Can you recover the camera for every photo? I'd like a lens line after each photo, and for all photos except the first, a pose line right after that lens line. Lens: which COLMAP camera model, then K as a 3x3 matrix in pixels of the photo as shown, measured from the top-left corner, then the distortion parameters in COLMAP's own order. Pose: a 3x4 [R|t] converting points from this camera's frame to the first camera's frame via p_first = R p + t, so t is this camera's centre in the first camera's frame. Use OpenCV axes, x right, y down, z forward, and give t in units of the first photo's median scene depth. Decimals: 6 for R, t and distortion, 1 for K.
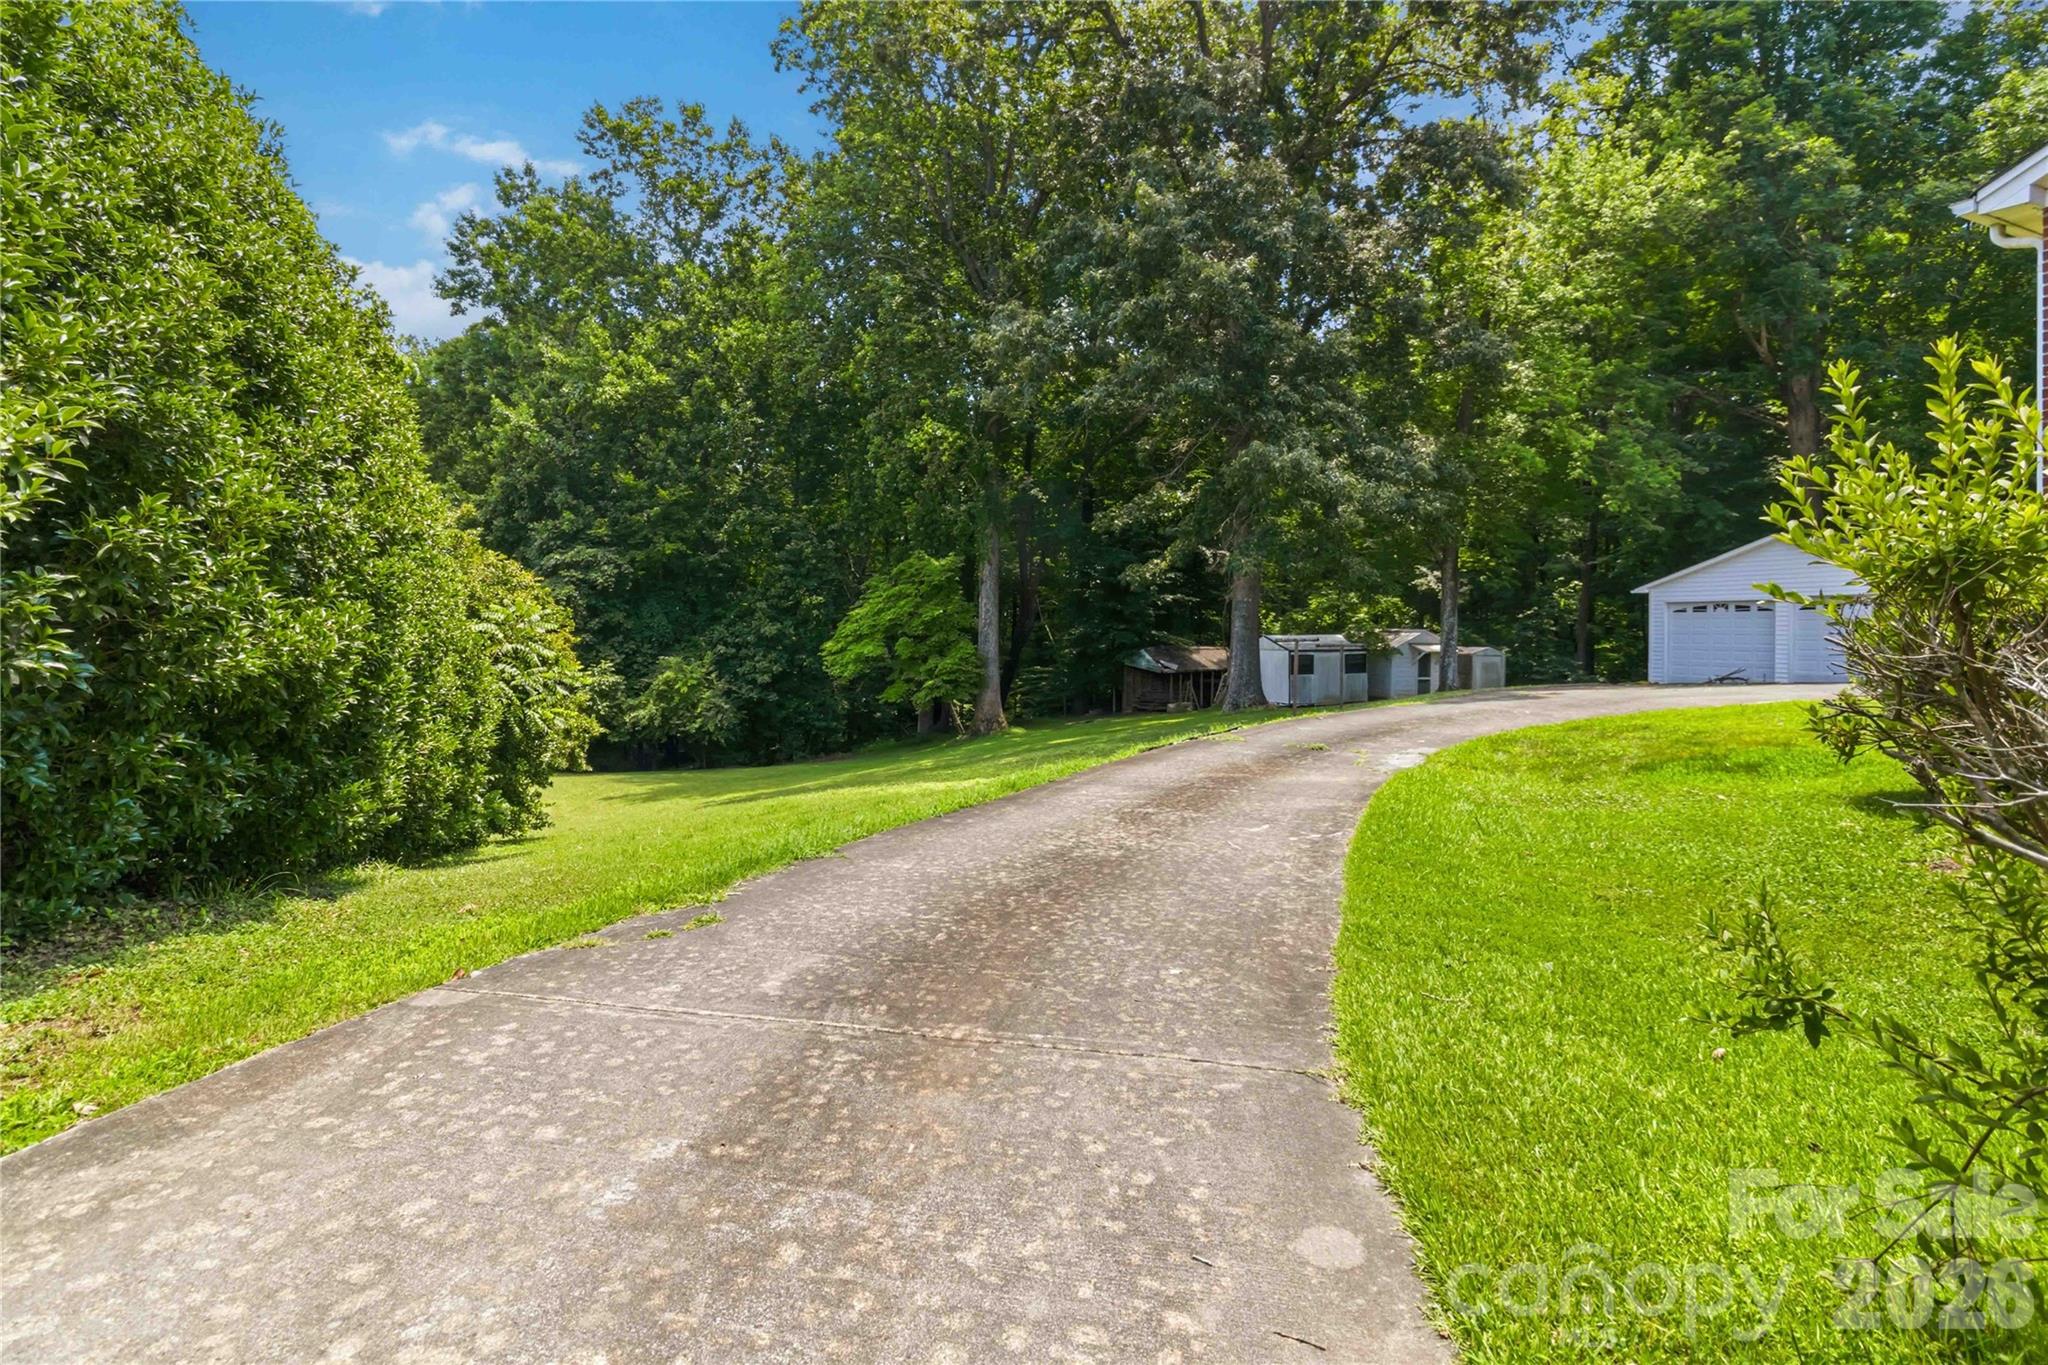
lens RADIAL K [[967.0, 0, 1027.7], [0, 967.0, 678.1], [0, 0, 1]] dist [0.001625, 0.000573]
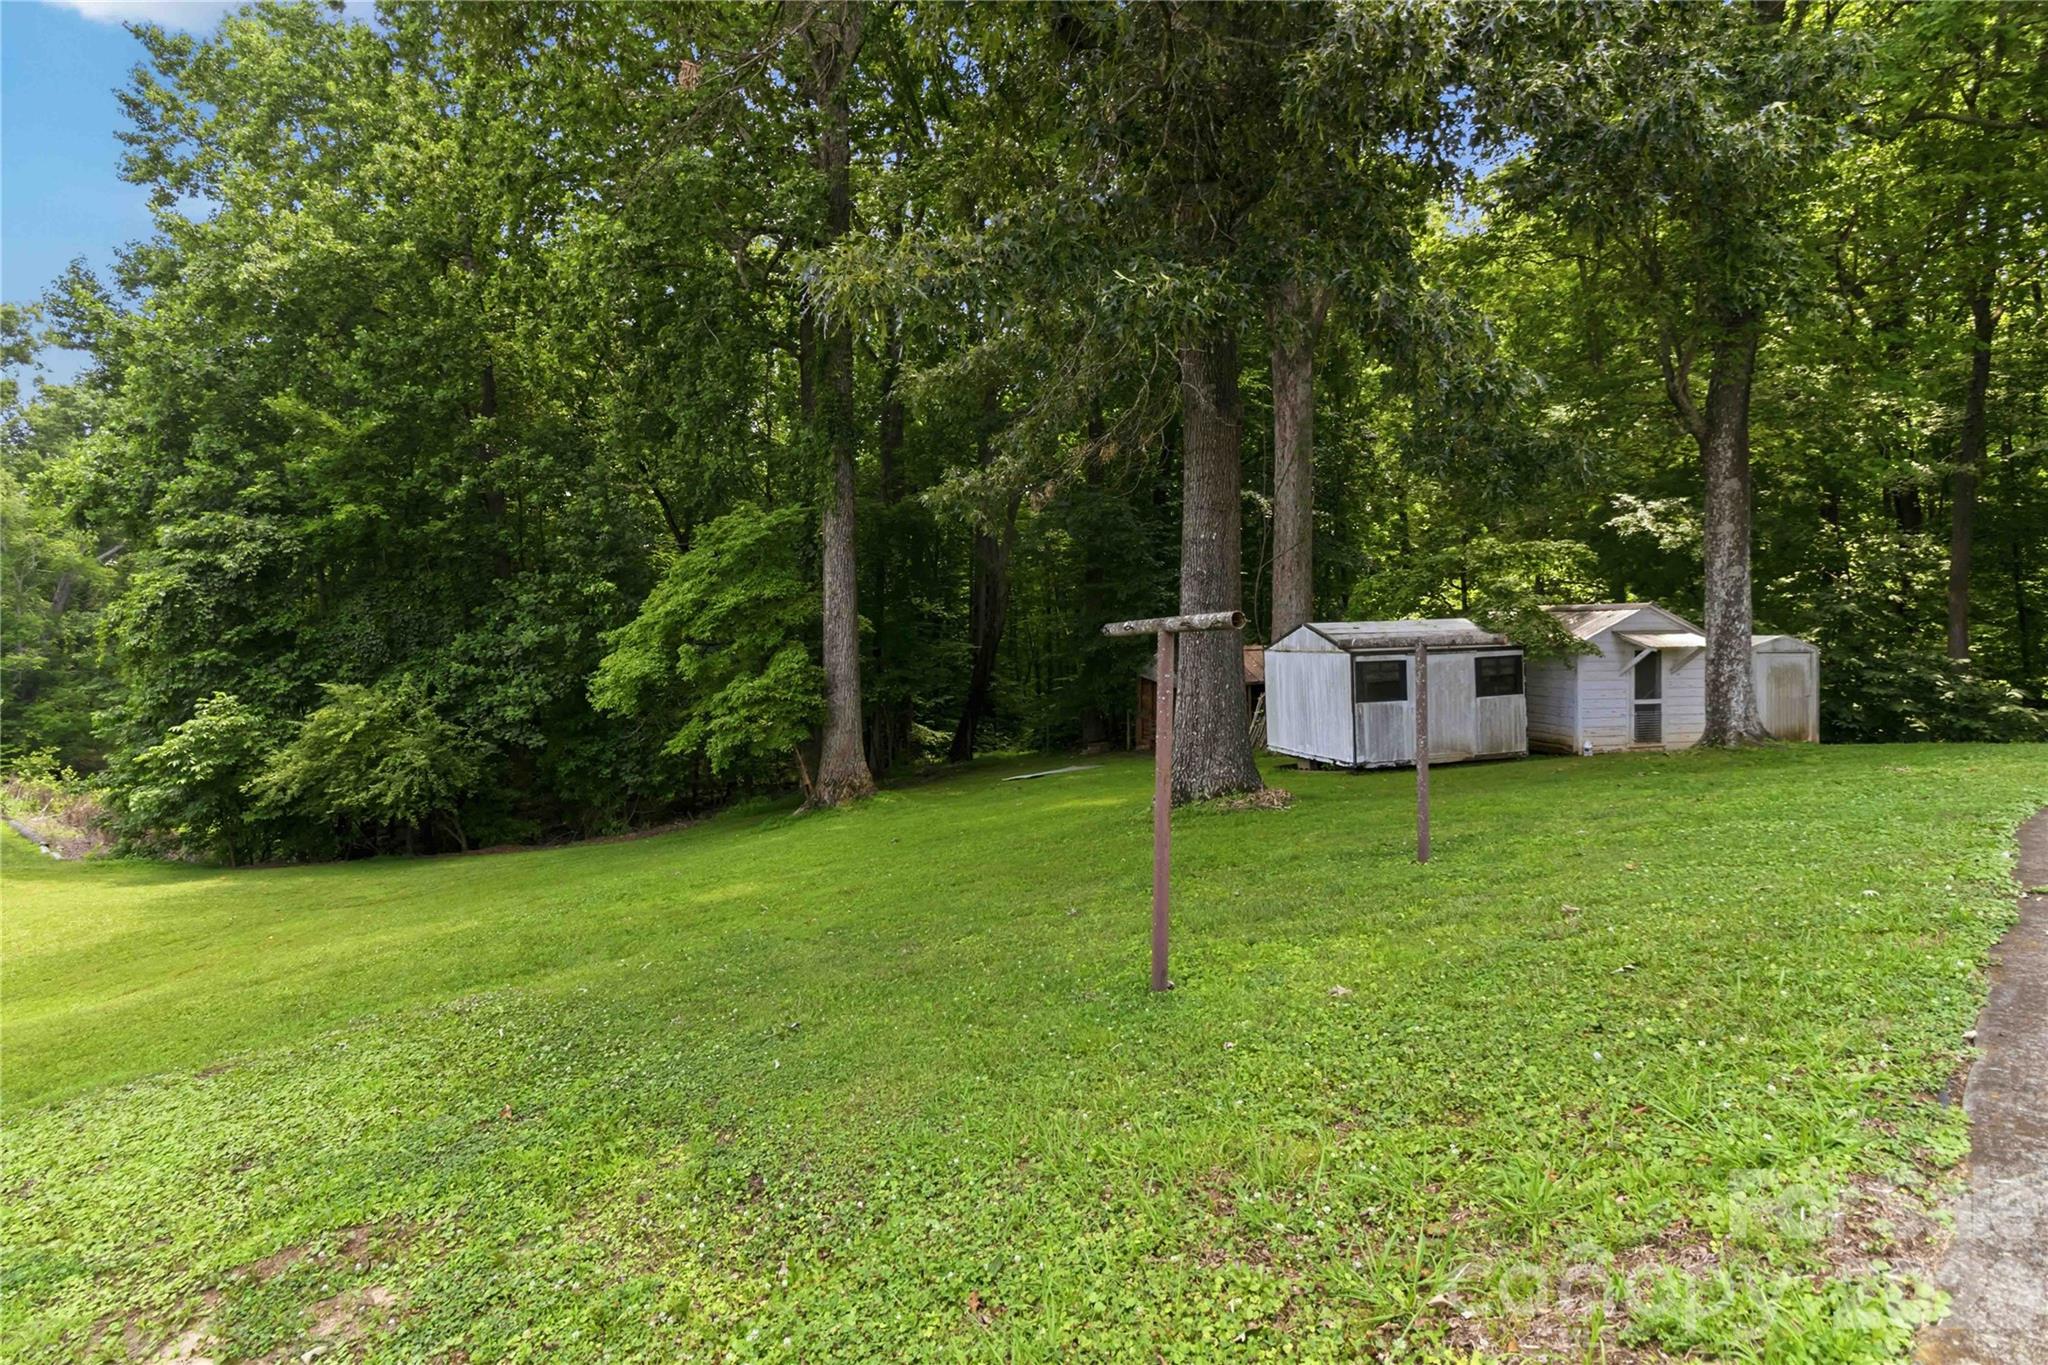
lens RADIAL K [[967.0, 0, 1019.6], [0, 967.0, 683.9], [0, 0, 1]] dist [0.001625, 0.000573]
pose [[0.989940, -0.017853, -0.140360, 0.153967], [0.018315, 0.999830, 0.002003, -0.015122], [0.140301, -0.004553, 0.990098, 0.442618]]
